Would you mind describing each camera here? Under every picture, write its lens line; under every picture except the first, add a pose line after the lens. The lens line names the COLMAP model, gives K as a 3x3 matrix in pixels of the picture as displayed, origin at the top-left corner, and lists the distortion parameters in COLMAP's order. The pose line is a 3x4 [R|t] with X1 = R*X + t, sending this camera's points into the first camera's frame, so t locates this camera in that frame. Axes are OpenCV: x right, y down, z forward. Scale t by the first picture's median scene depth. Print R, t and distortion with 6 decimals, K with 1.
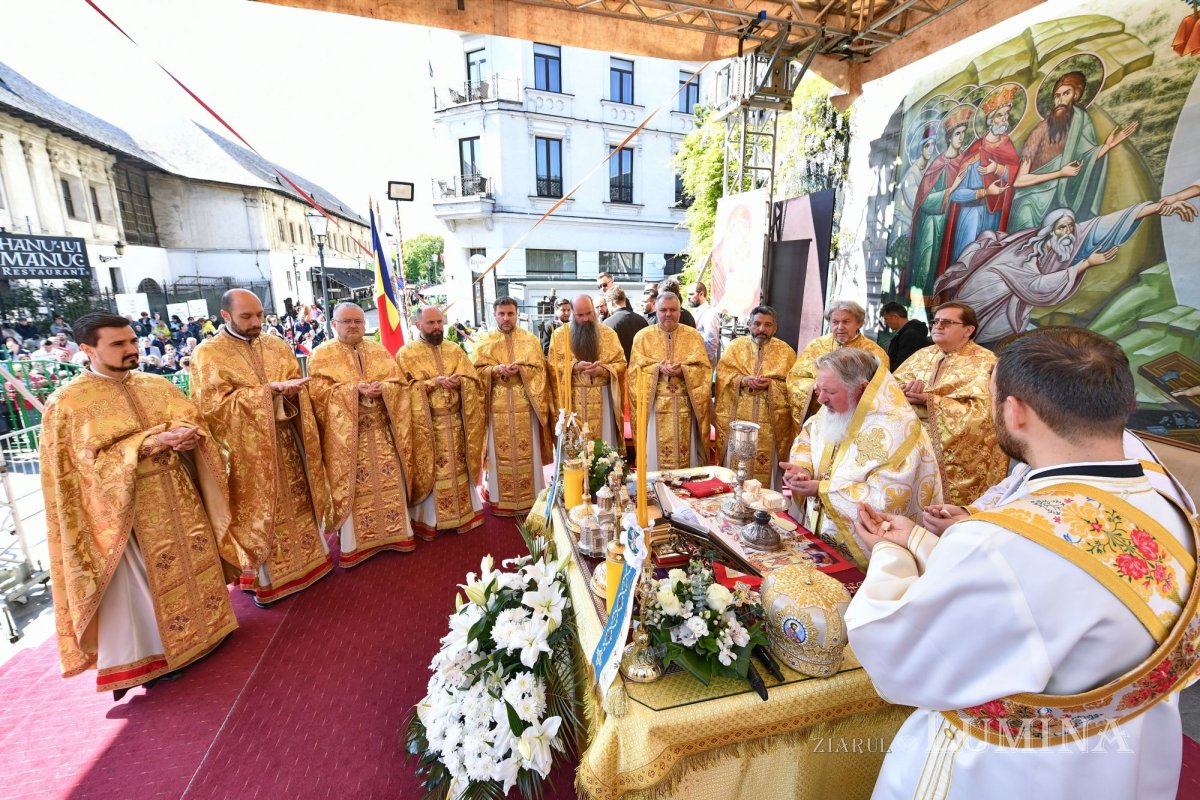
lens RADIAL K [[467.7, 0, 603.0], [0, 467.7, 375.5], [0, 0, 1]] dist [-0.004831, -0.001152]
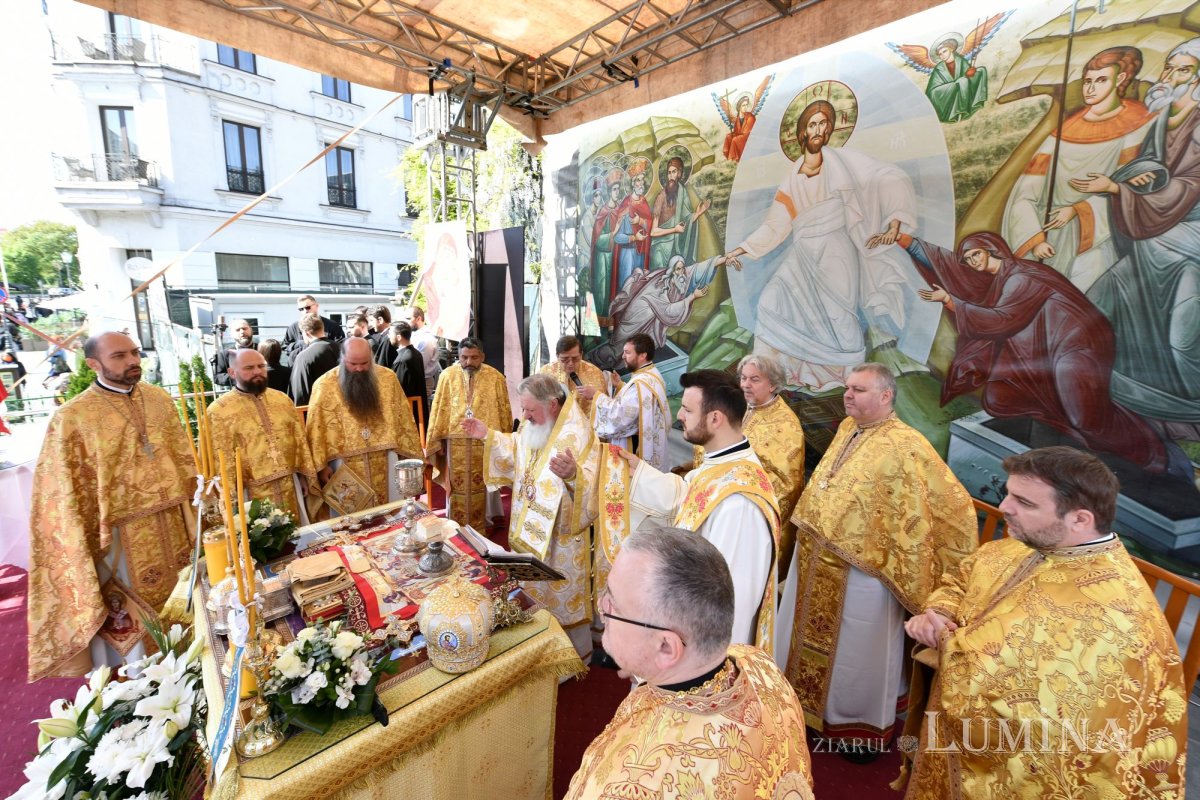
lens RADIAL K [[467.7, 0, 580.3], [0, 467.7, 369.3], [0, 0, 1]] dist [-0.004831, -0.001152]
pose [[0.885480, -0.064782, 0.460139, 0.075984], [0.079881, 0.996714, -0.013396, -0.028469], [-0.457759, 0.048618, 0.887746, -0.066164]]
